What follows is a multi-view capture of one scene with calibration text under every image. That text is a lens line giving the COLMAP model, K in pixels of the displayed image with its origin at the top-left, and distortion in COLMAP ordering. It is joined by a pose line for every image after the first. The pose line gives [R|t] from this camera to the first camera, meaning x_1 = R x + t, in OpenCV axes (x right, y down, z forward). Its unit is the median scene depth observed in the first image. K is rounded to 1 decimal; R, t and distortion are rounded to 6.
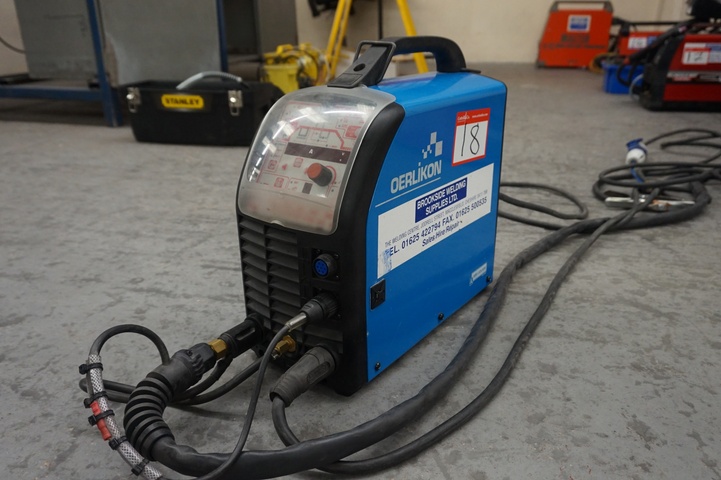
lens RADIAL K [[573.4, 0, 360.4], [0, 573.4, 239.3], [0, 0, 1]] dist [0.006649, 0.006303]
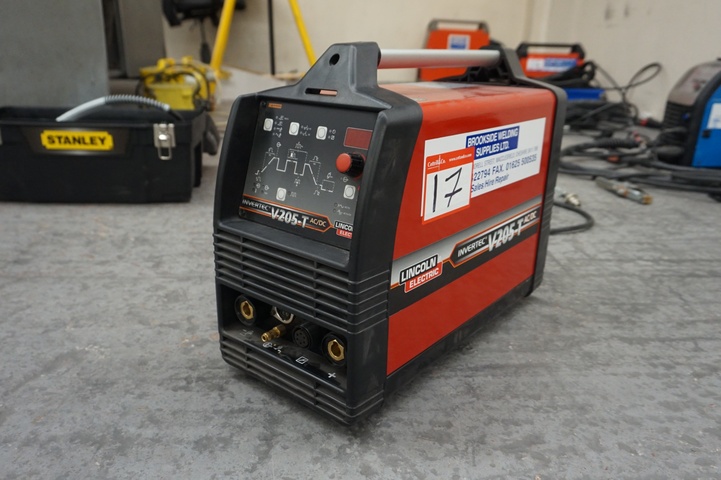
lens RADIAL K [[573.4, 0, 360.4], [0, 573.4, 242.2], [0, 0, 1]] dist [0.006649, 0.006303]
pose [[0.957803, -0.068452, 0.279156, -0.189759], [0.074880, 0.997115, -0.012418, -0.090951], [-0.277501, 0.032797, 0.960165, 0.281203]]
